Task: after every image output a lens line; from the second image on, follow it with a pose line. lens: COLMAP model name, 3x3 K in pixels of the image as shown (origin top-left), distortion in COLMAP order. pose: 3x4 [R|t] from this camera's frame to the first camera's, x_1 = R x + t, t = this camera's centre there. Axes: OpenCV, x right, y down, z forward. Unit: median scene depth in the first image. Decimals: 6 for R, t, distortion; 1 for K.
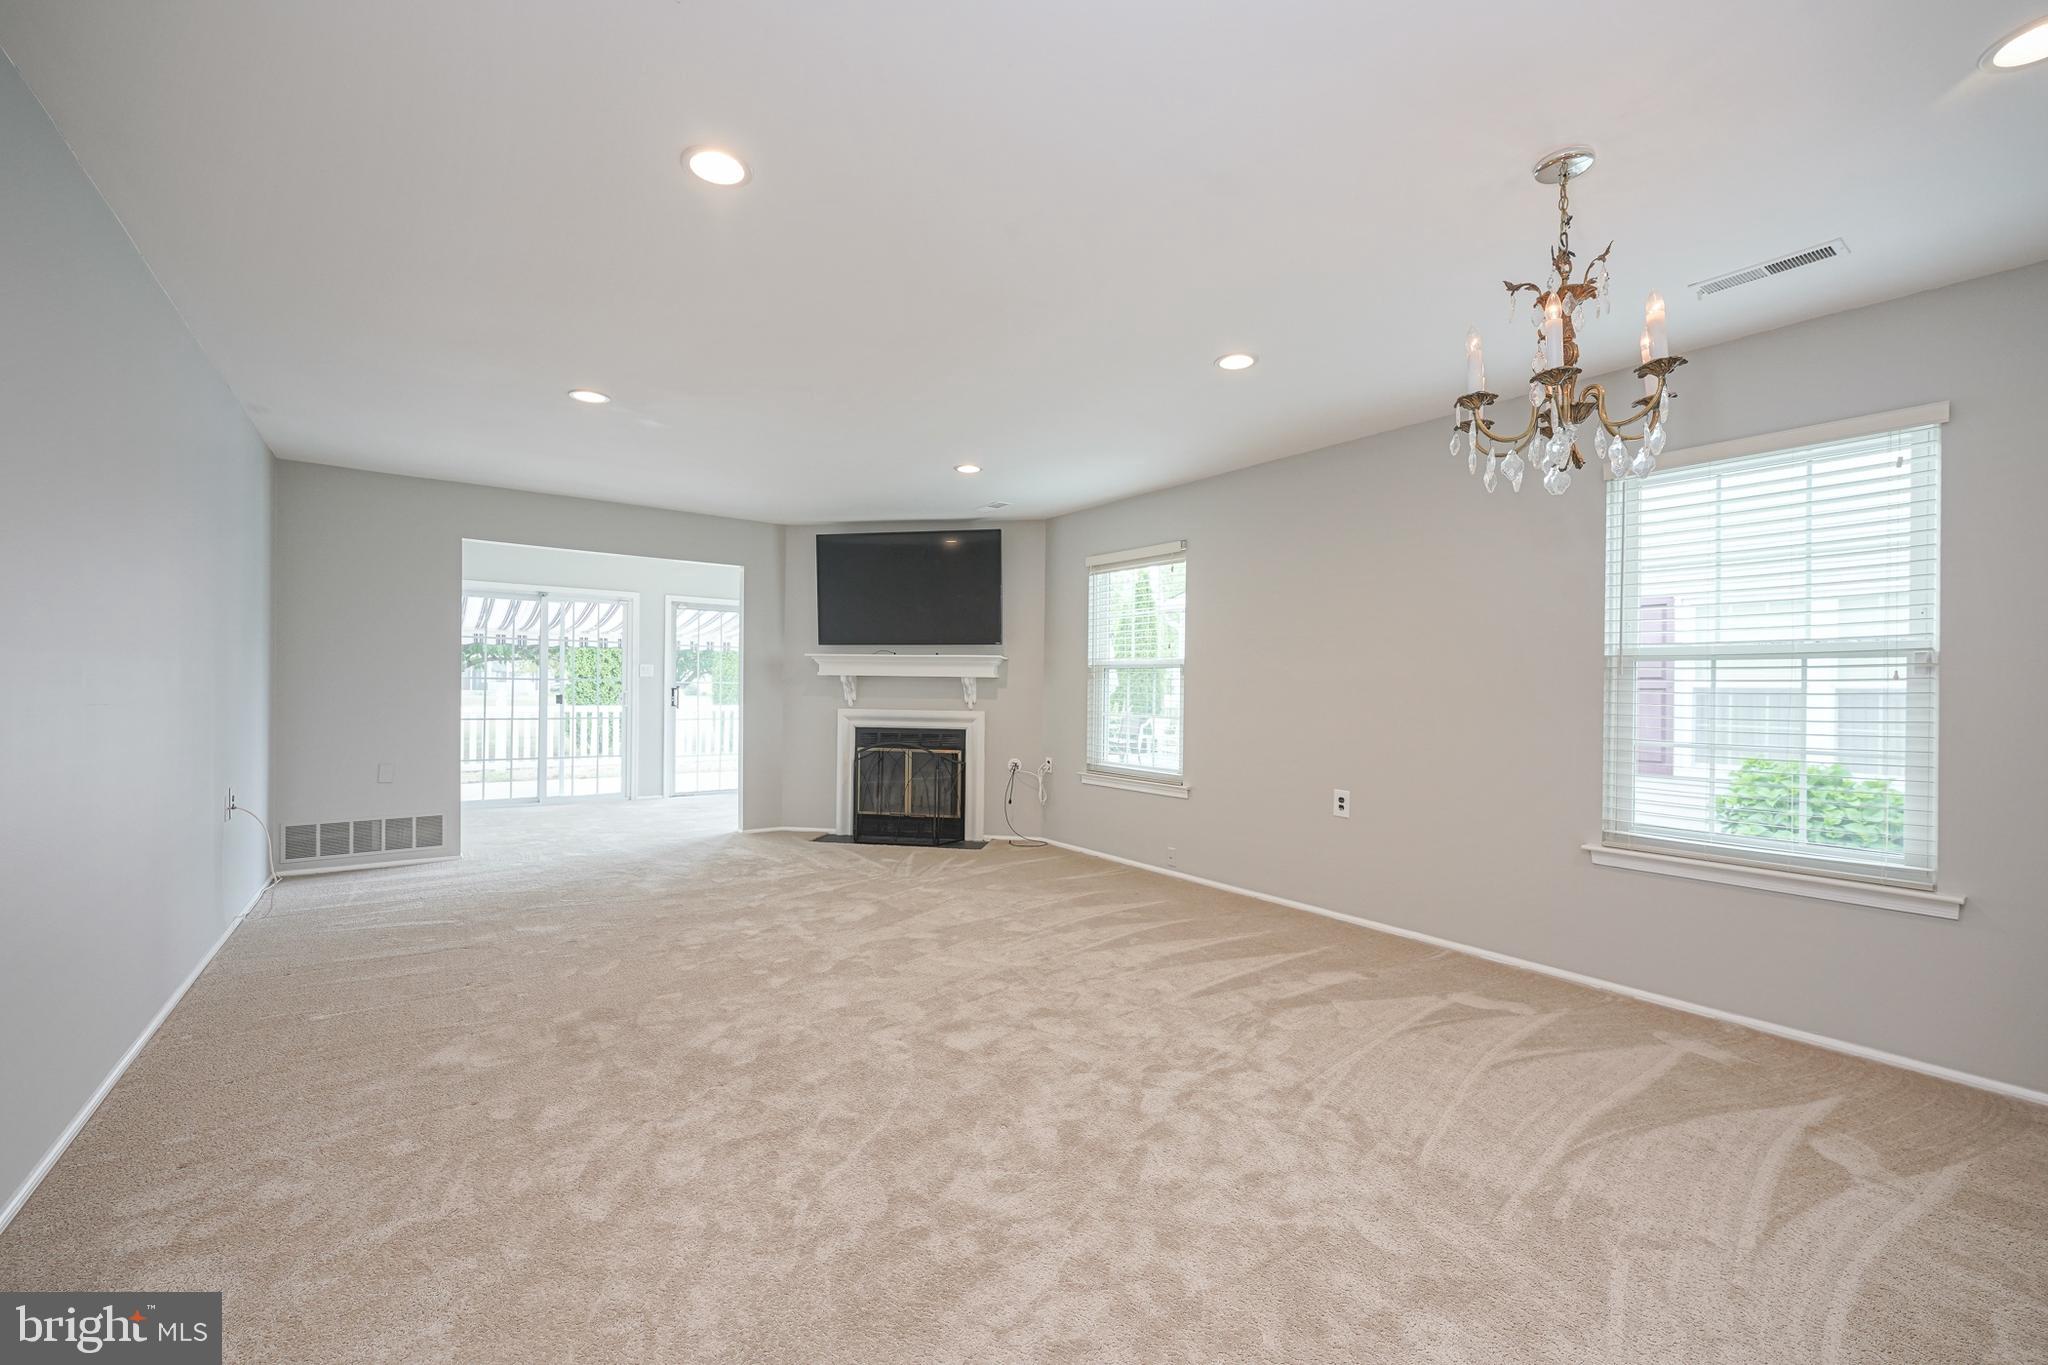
lens RADIAL K [[833.6, 0, 1013.7], [0, 833.6, 679.9], [0, 0, 1]] dist [-0.001683, 0.000079]
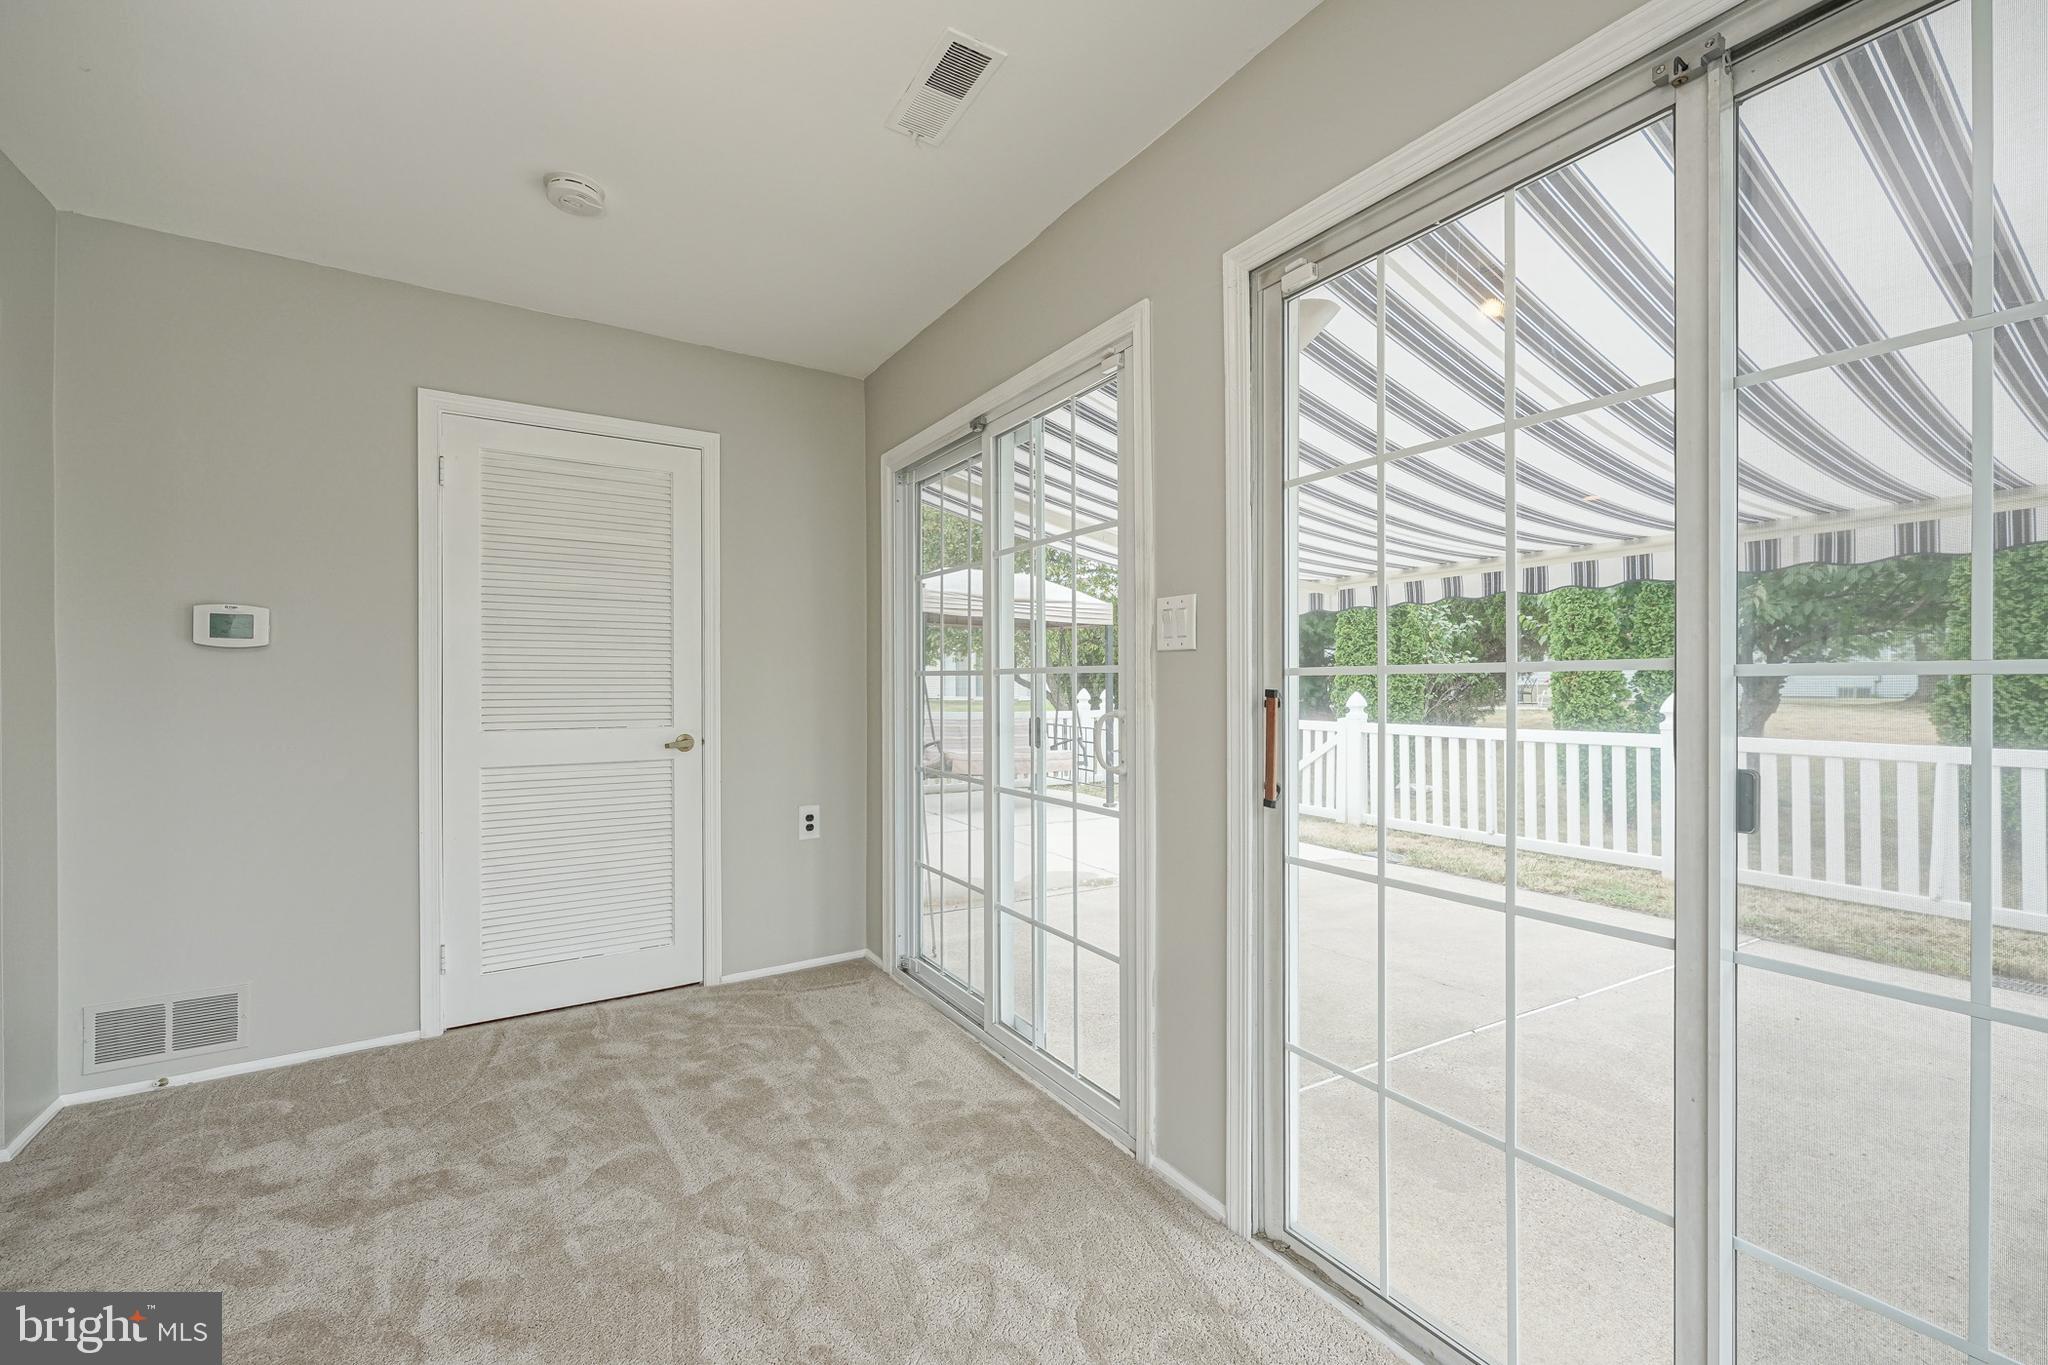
lens RADIAL K [[833.6, 0, 1028.3], [0, 833.6, 685.7], [0, 0, 1]] dist [-0.001683, 0.000079]
pose [[-0.043151, -0.008872, -0.999029, -0.274579], [0.010670, 0.999899, -0.009340, 0.010248], [0.999012, -0.011062, -0.043052, 1.264717]]
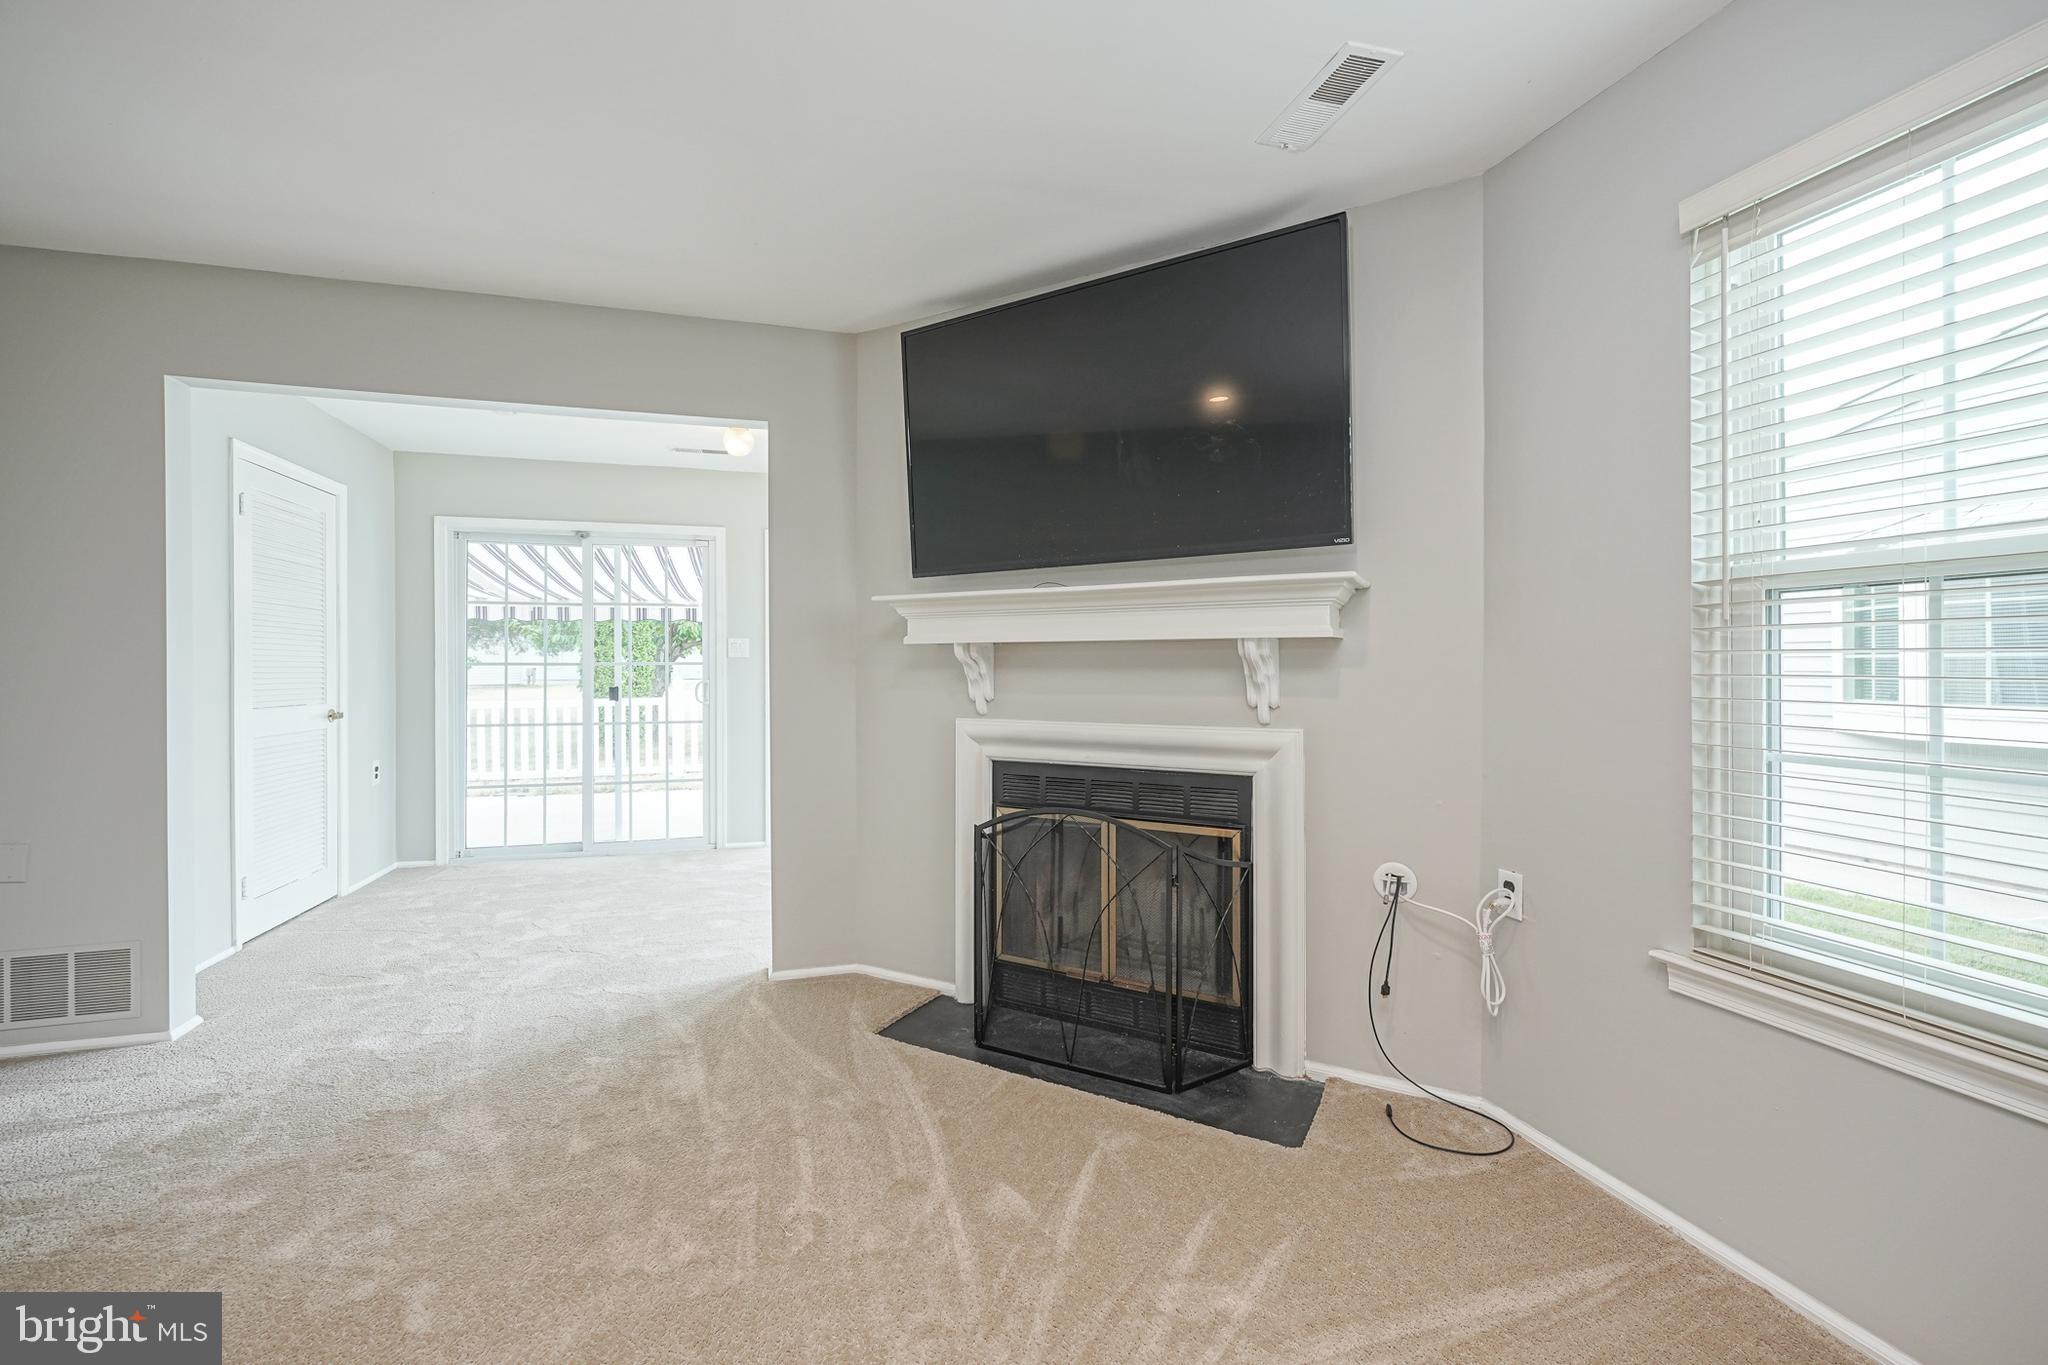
lens RADIAL K [[833.6, 0, 1013.2], [0, 833.6, 664.2], [0, 0, 1]] dist [-0.001683, 0.000079]
pose [[0.943932, -0.016857, -0.329710, -0.033694], [0.019056, 0.999813, 0.003438, 0.004675], [0.329590, -0.009528, 0.944076, 0.599191]]
